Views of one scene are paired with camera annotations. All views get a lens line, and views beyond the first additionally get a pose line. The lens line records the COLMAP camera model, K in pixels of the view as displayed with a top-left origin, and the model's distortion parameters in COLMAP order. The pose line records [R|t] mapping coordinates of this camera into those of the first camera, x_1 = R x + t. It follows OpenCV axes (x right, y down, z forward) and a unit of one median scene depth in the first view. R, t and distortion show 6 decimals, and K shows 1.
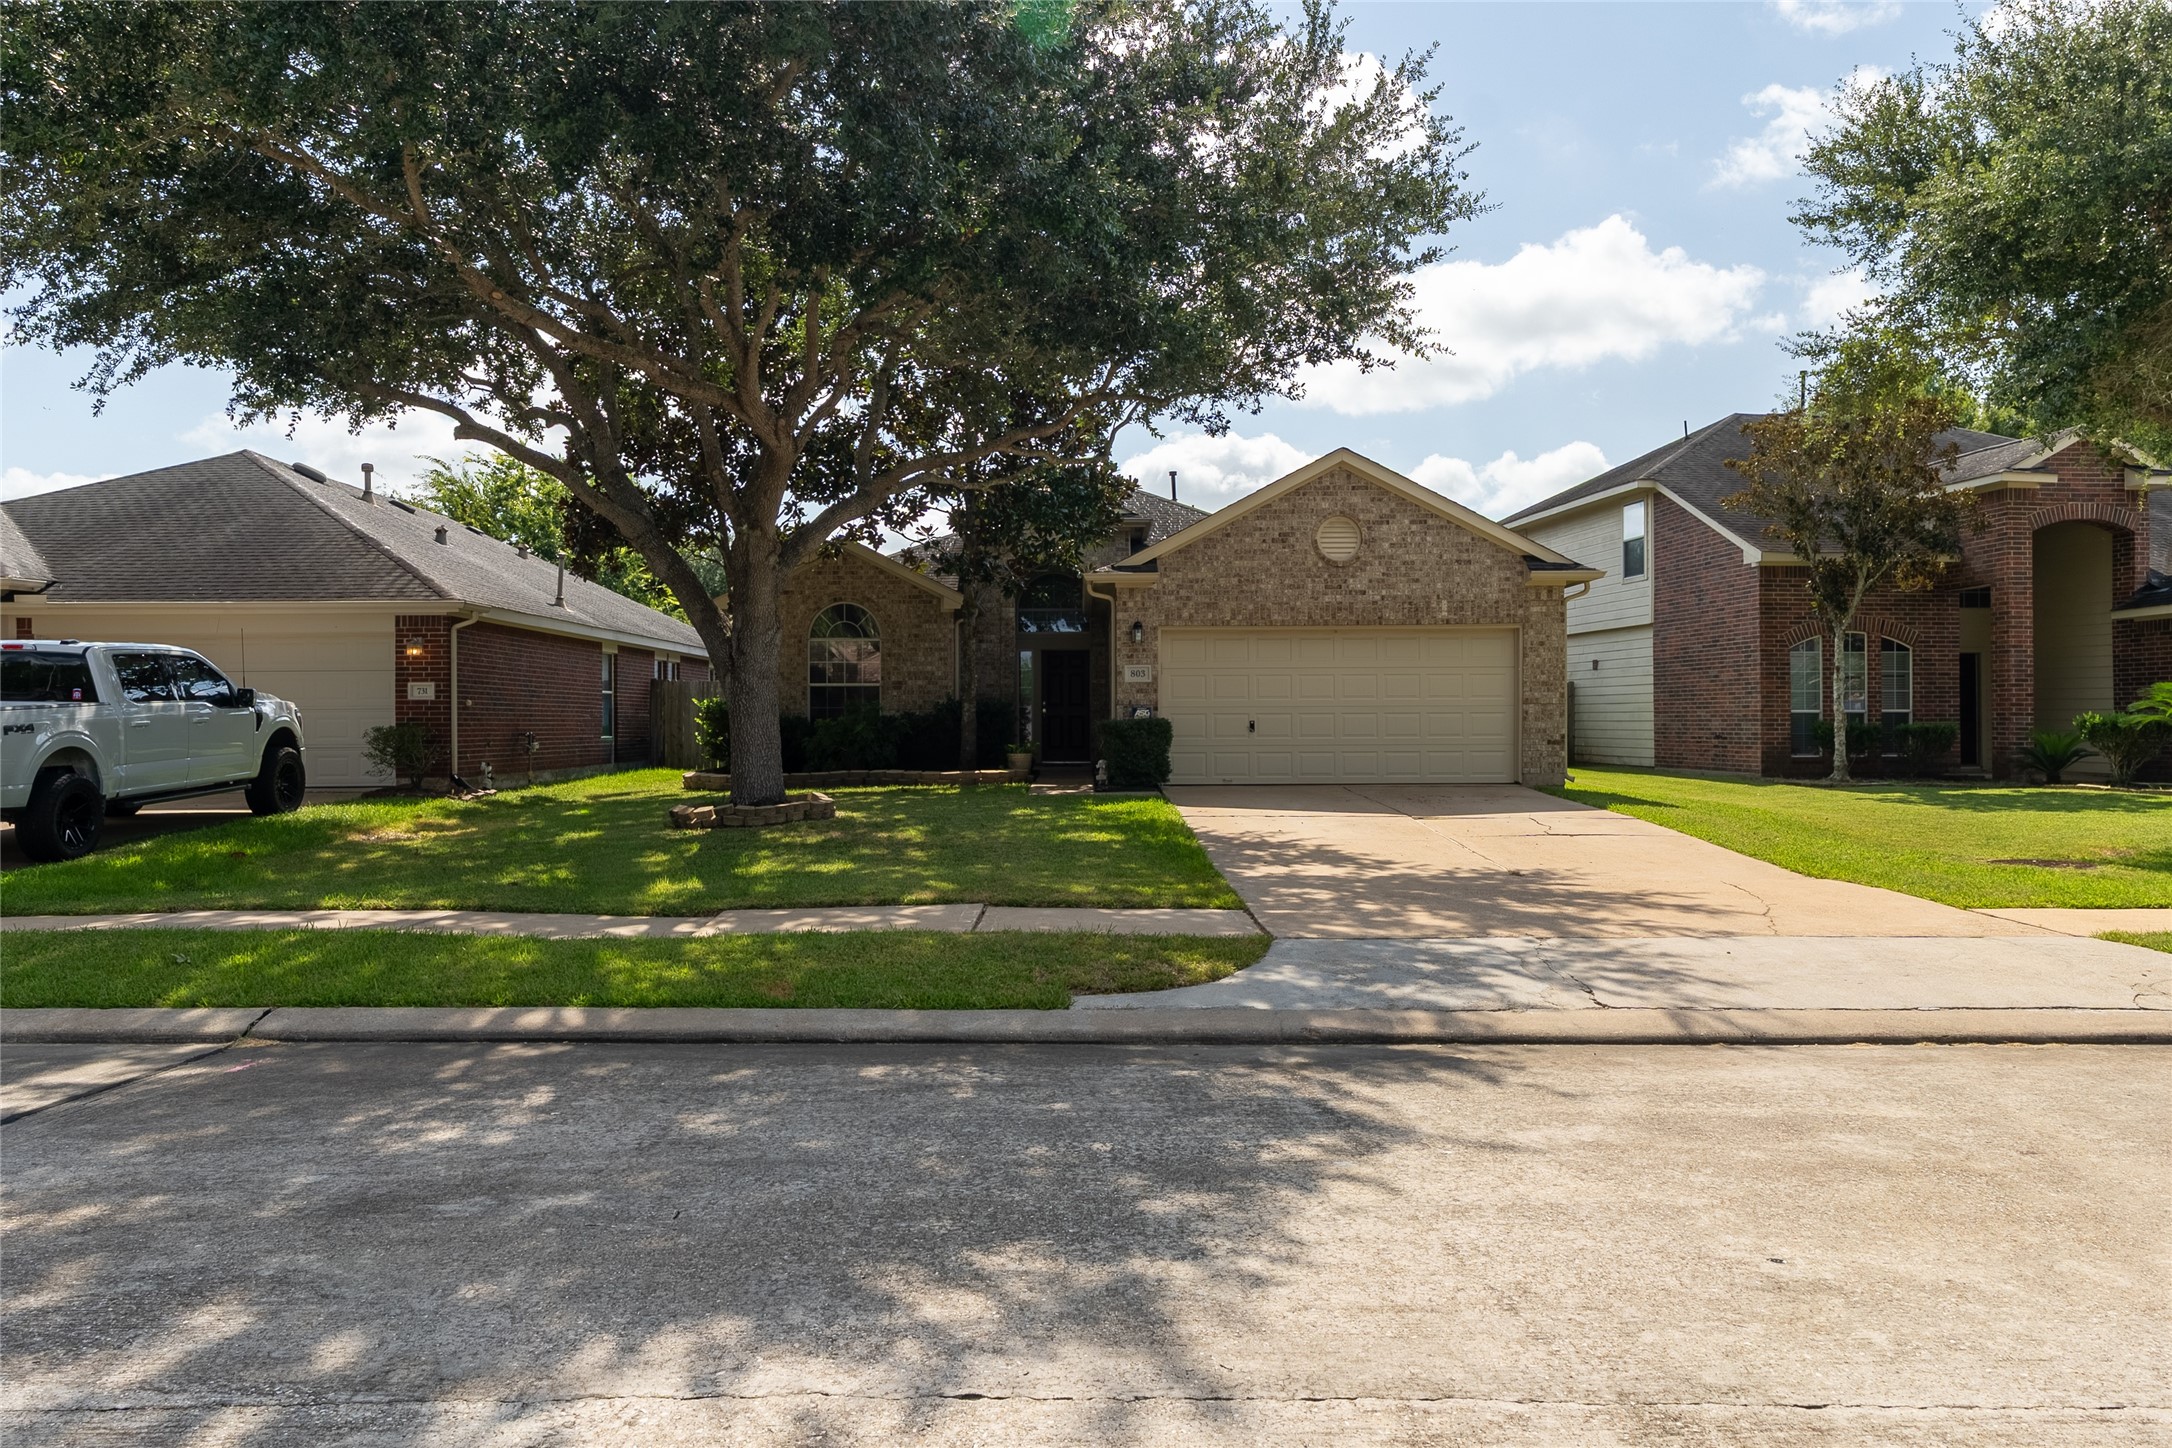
lens RADIAL K [[1455.4, 0, 1084.6], [0, 1455.4, 725.4], [0, 0, 1]] dist [0.001098, 0.000284]
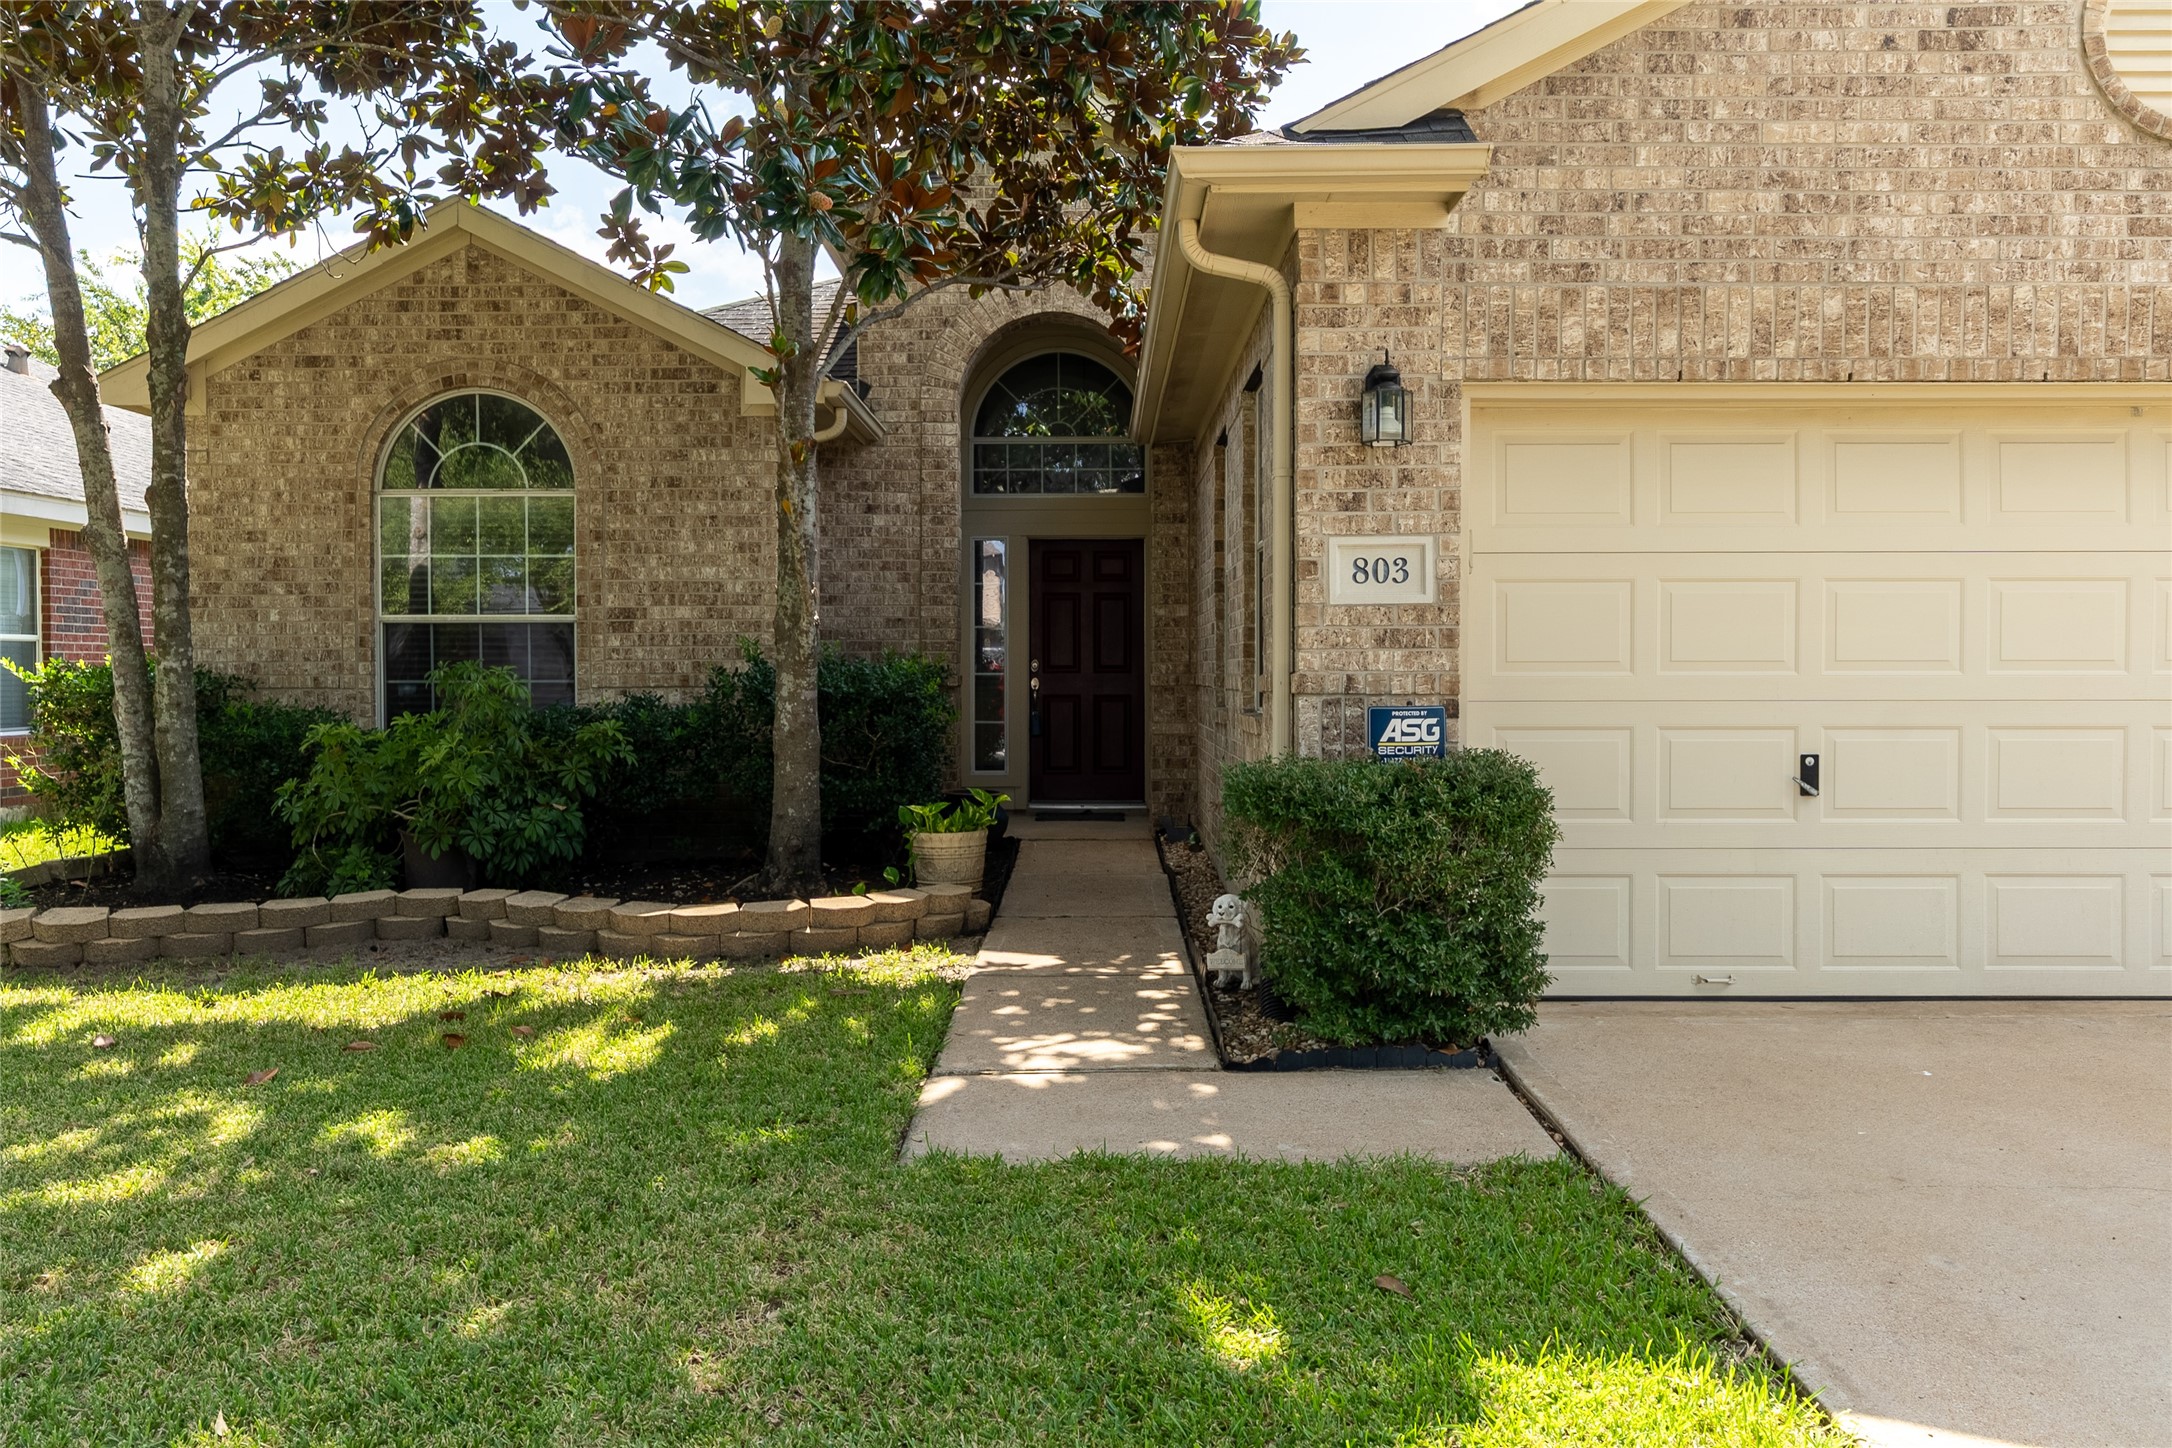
lens RADIAL K [[1674.8, 0, 1084.0], [0, 1674.8, 713.5], [0, 0, 1]] dist [-0.001473, 0.001981]
pose [[0.999933, 0.003026, -0.011213, -0.011712], [-0.002767, 0.999731, 0.023033, -0.017387], [0.011280, -0.023000, 0.999672, 0.707049]]
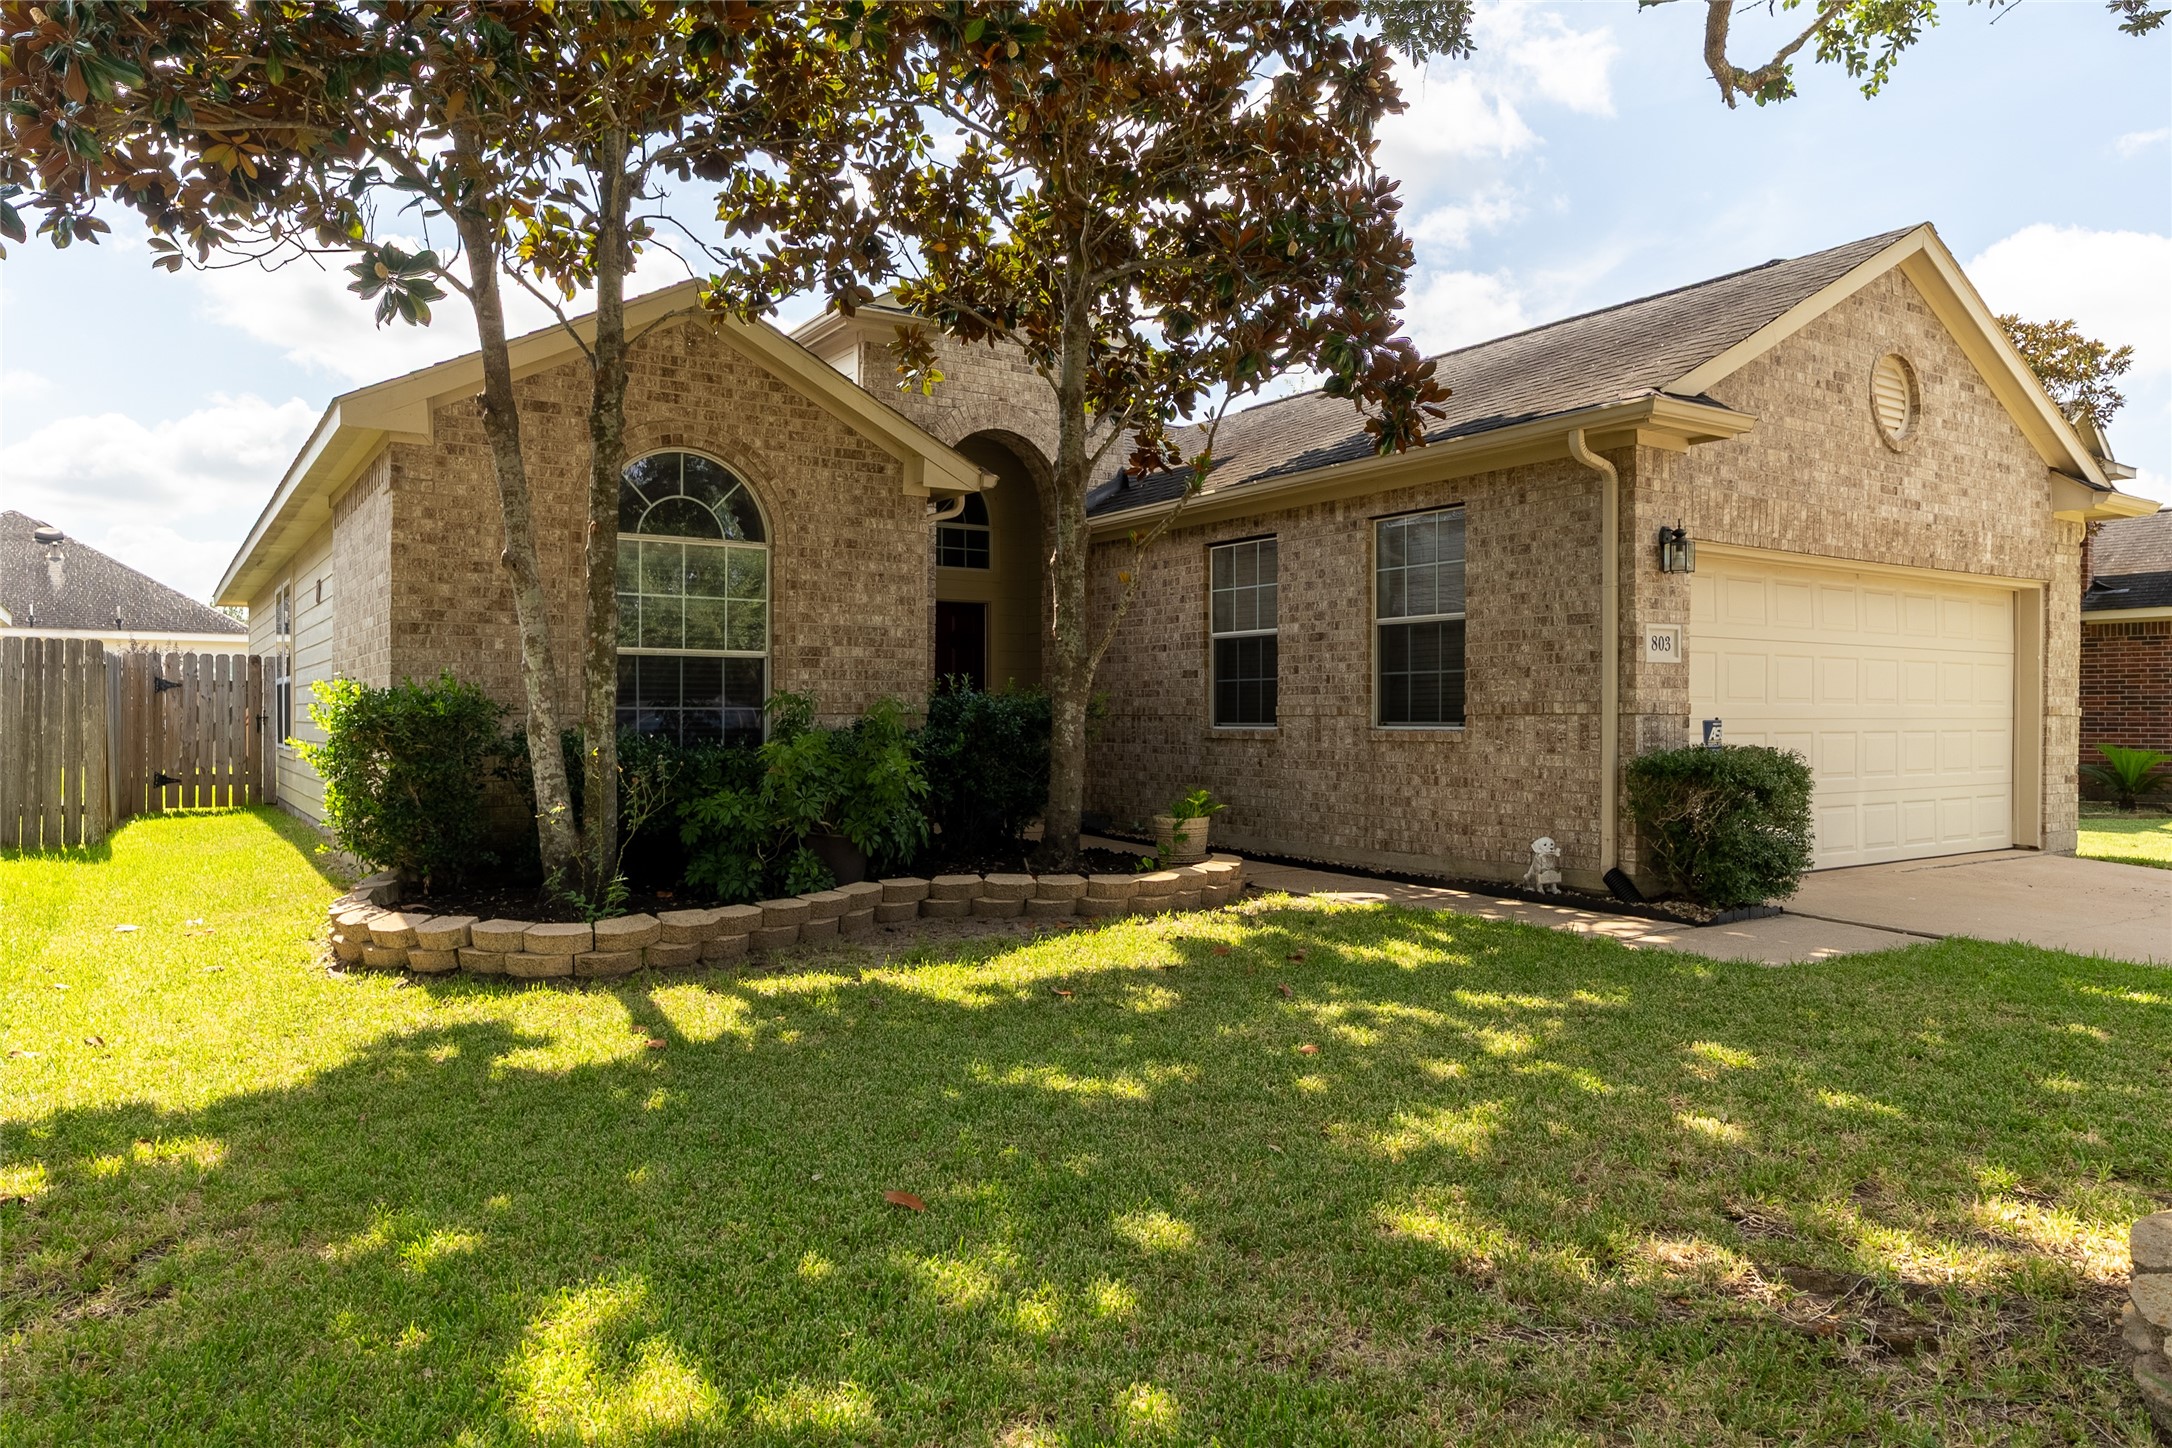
lens RADIAL K [[1408.6, 0, 1079.6], [0, 1408.6, 726.9], [0, 0, 1]] dist [-0.001841, 0.000697]
pose [[0.834498, 0.001571, 0.551009, -0.348508], [-0.004192, 0.999985, 0.003498, -0.010939], [-0.550995, -0.005229, 0.834492, 0.738648]]
